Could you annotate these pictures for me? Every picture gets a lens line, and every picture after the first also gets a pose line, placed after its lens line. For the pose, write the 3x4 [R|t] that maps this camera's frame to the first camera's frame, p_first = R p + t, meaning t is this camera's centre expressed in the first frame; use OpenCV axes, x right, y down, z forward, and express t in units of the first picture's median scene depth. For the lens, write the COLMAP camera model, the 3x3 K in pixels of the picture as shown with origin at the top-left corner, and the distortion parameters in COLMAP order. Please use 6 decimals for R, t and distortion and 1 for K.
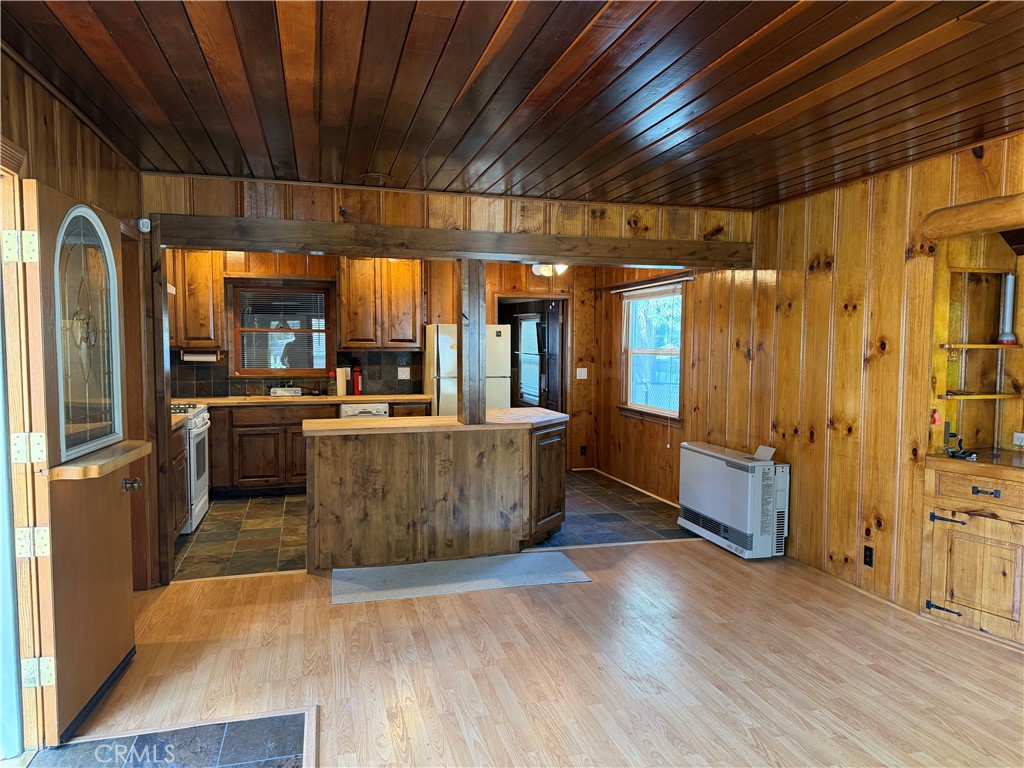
lens RADIAL K [[710.3, 0, 518.4], [0, 710.3, 385.6], [0, 0, 1]] dist [0.090734, -0.119847]
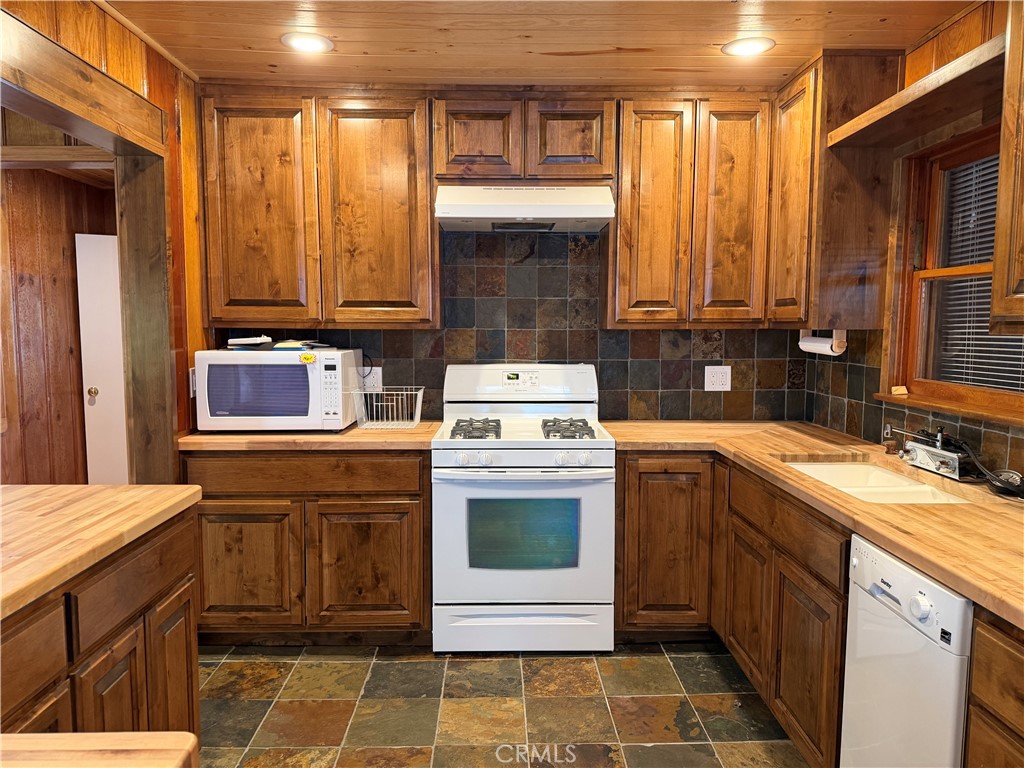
lens RADIAL K [[710.3, 0, 515.2], [0, 710.3, 390.9], [0, 0, 1]] dist [0.090734, -0.119847]
pose [[-0.261544, 0.084322, -0.961501, 0.054056], [-0.063453, 0.992519, 0.104302, -0.067054], [0.963104, 0.088290, -0.254237, 1.378676]]
